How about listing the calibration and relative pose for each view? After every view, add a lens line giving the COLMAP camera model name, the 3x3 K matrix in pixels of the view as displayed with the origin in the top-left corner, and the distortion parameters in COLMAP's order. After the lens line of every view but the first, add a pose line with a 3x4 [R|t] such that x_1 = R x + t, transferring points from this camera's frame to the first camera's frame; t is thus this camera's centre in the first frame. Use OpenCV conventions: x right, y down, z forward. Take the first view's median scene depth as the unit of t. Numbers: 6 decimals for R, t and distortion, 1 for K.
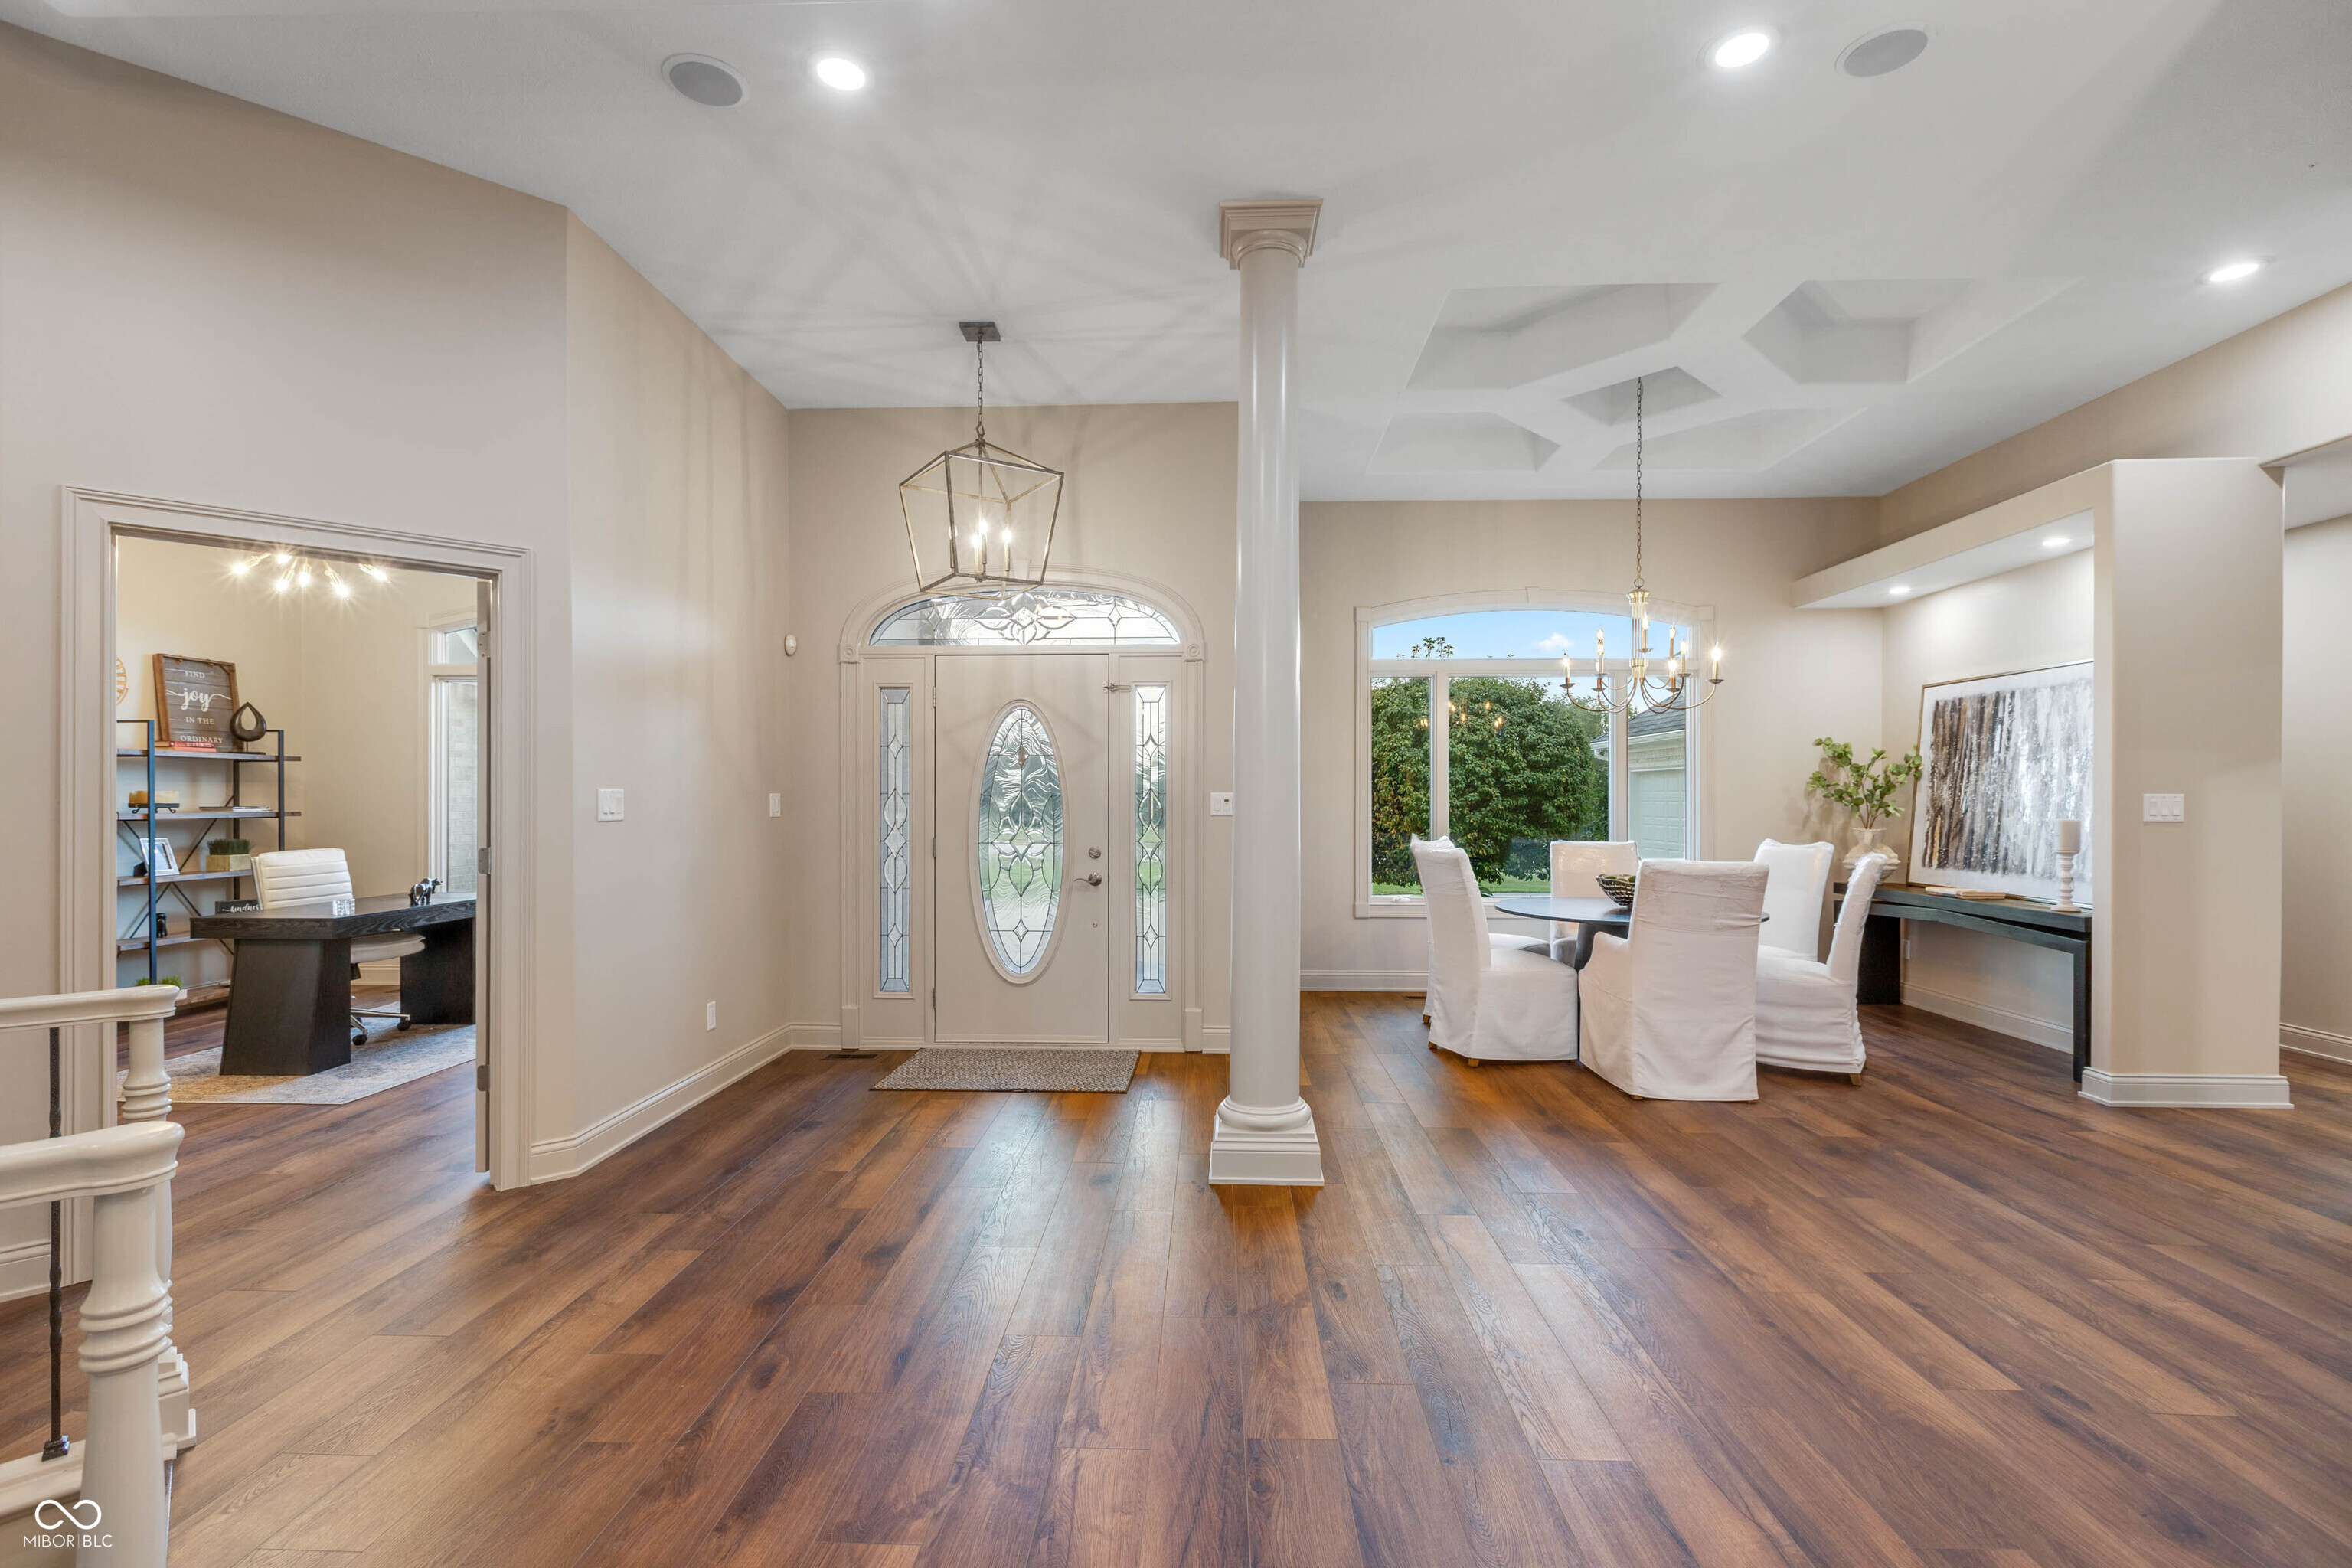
lens RADIAL K [[1073.8, 0, 1185.1], [0, 1073.8, 799.8], [0, 0, 1]] dist [0.002512, 0.000265]
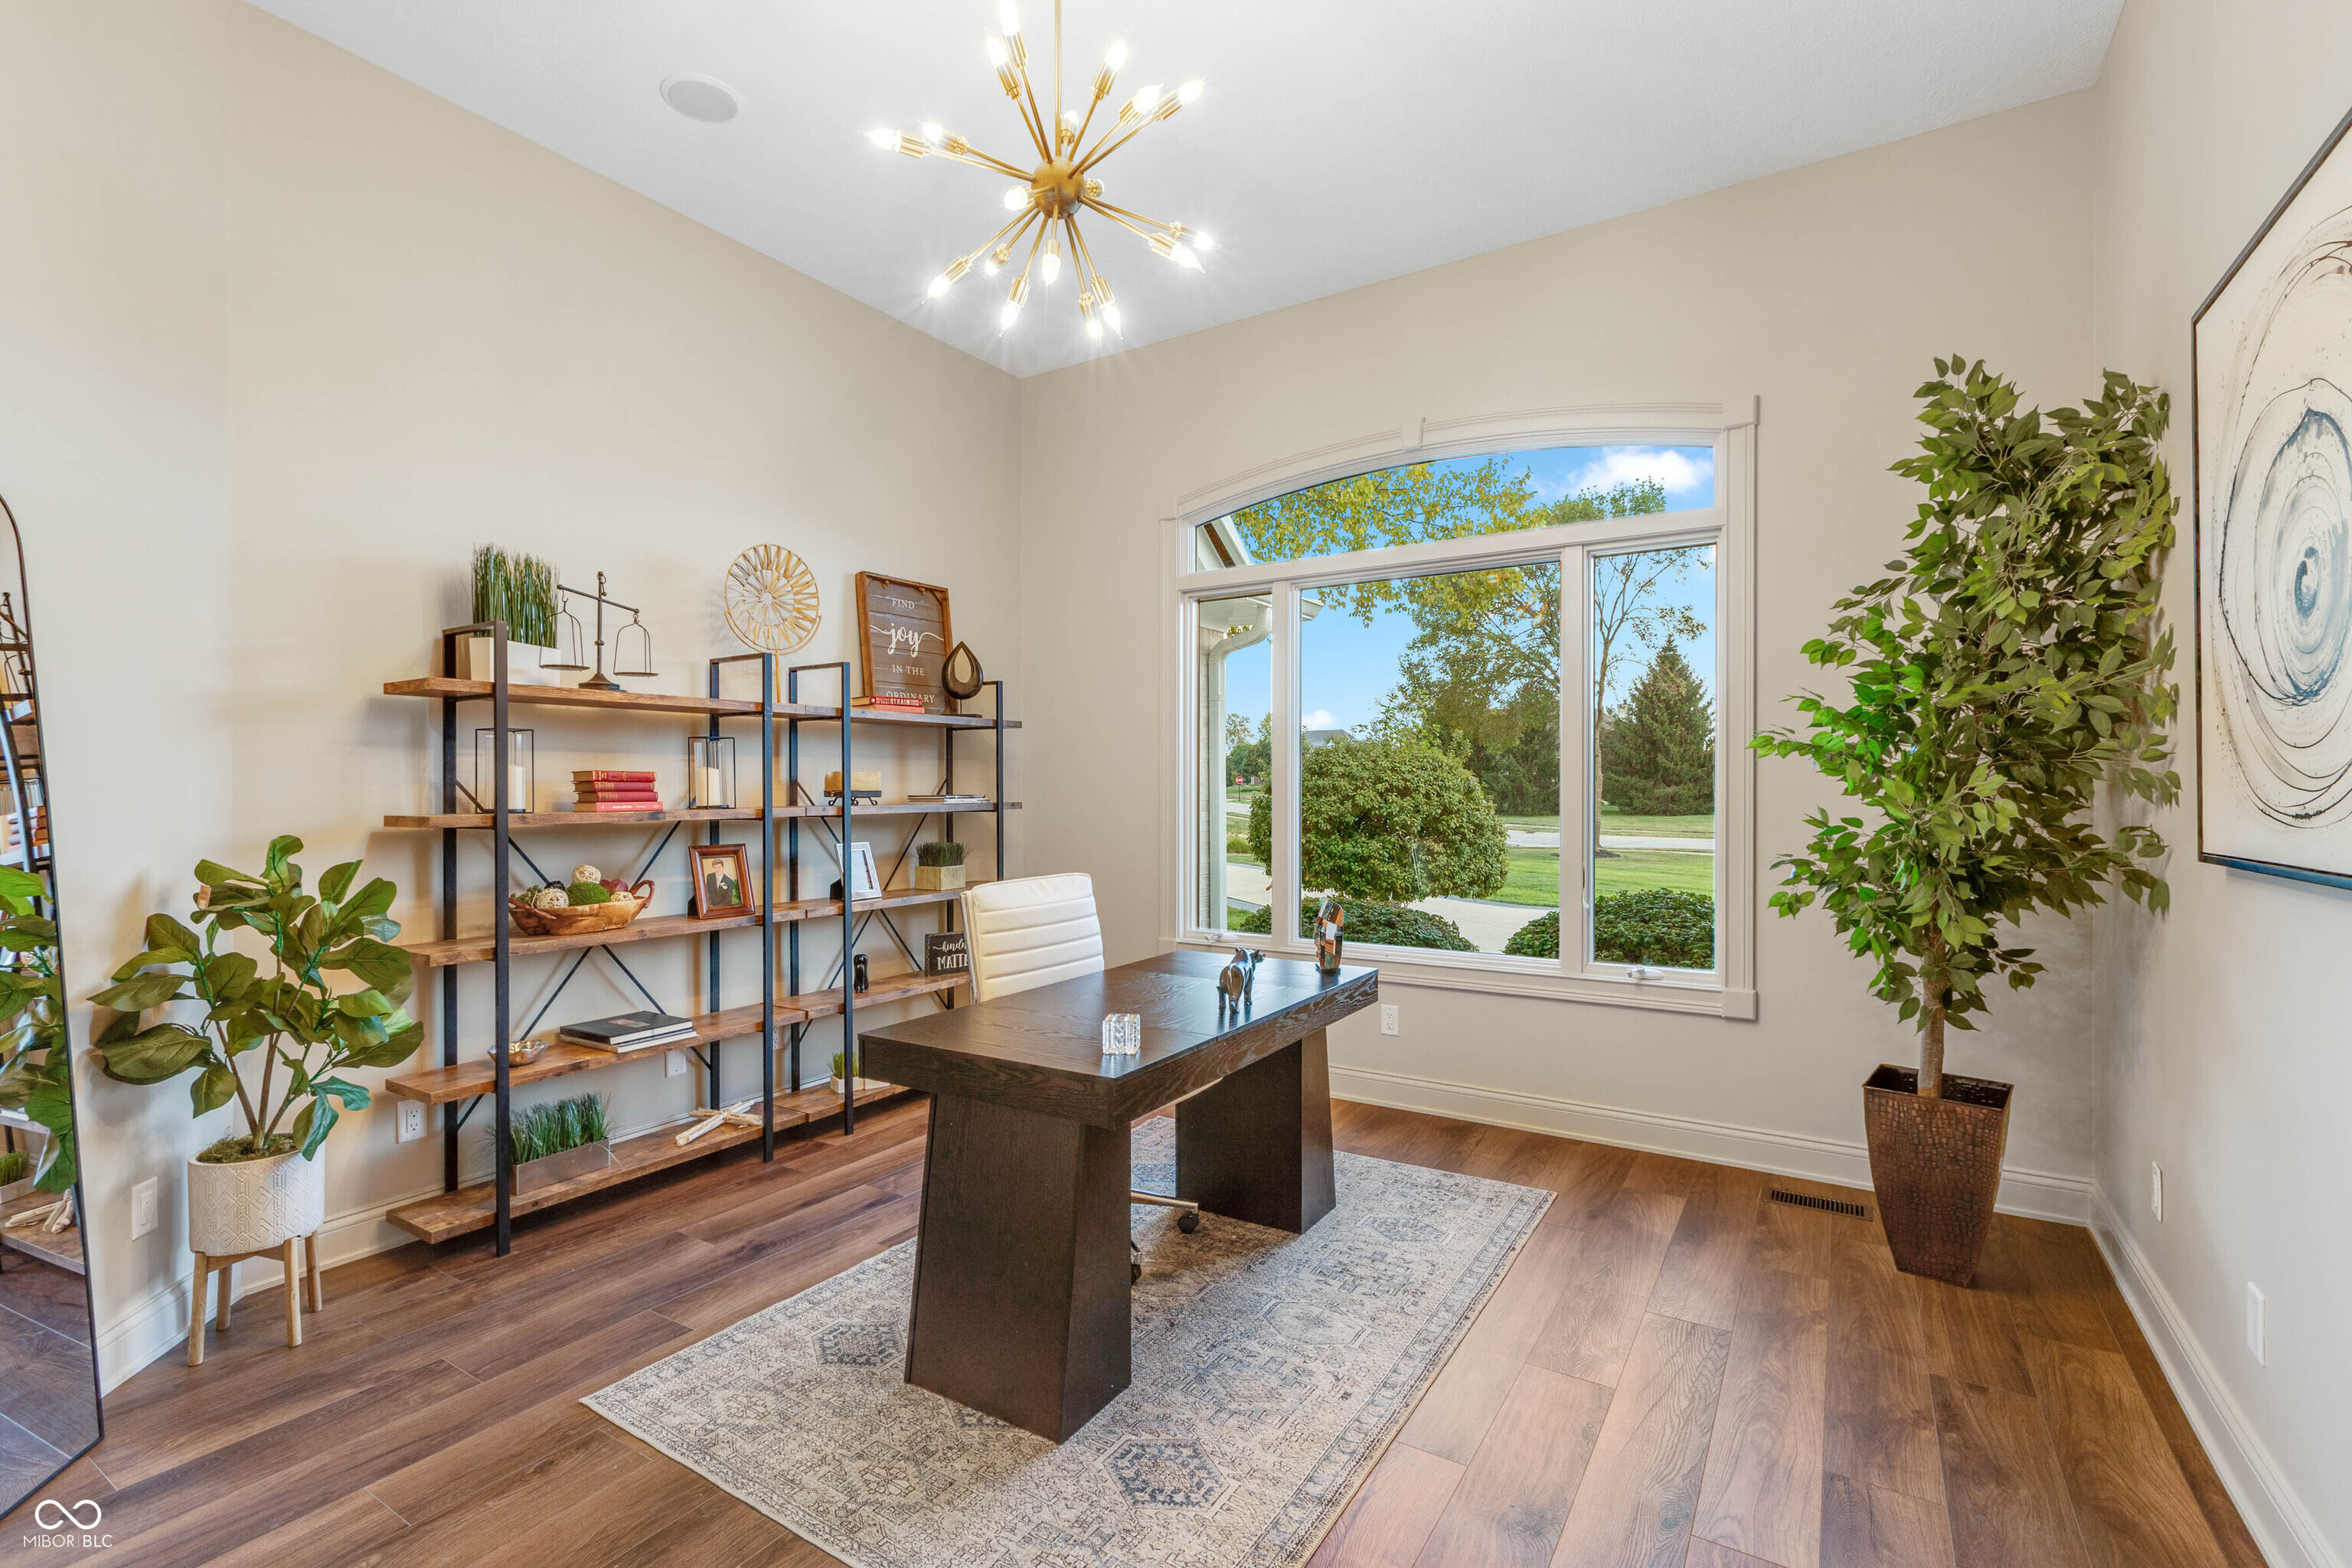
lens RADIAL K [[1073.8, 0, 1185.1], [0, 1073.8, 799.8], [0, 0, 1]] dist [0.002512, 0.000265]
pose [[0.865765, 0.007093, -0.500400, -0.428167], [-0.002175, 0.999943, 0.010411, 0.001617], [0.500445, -0.007925, 0.865732, 0.505210]]
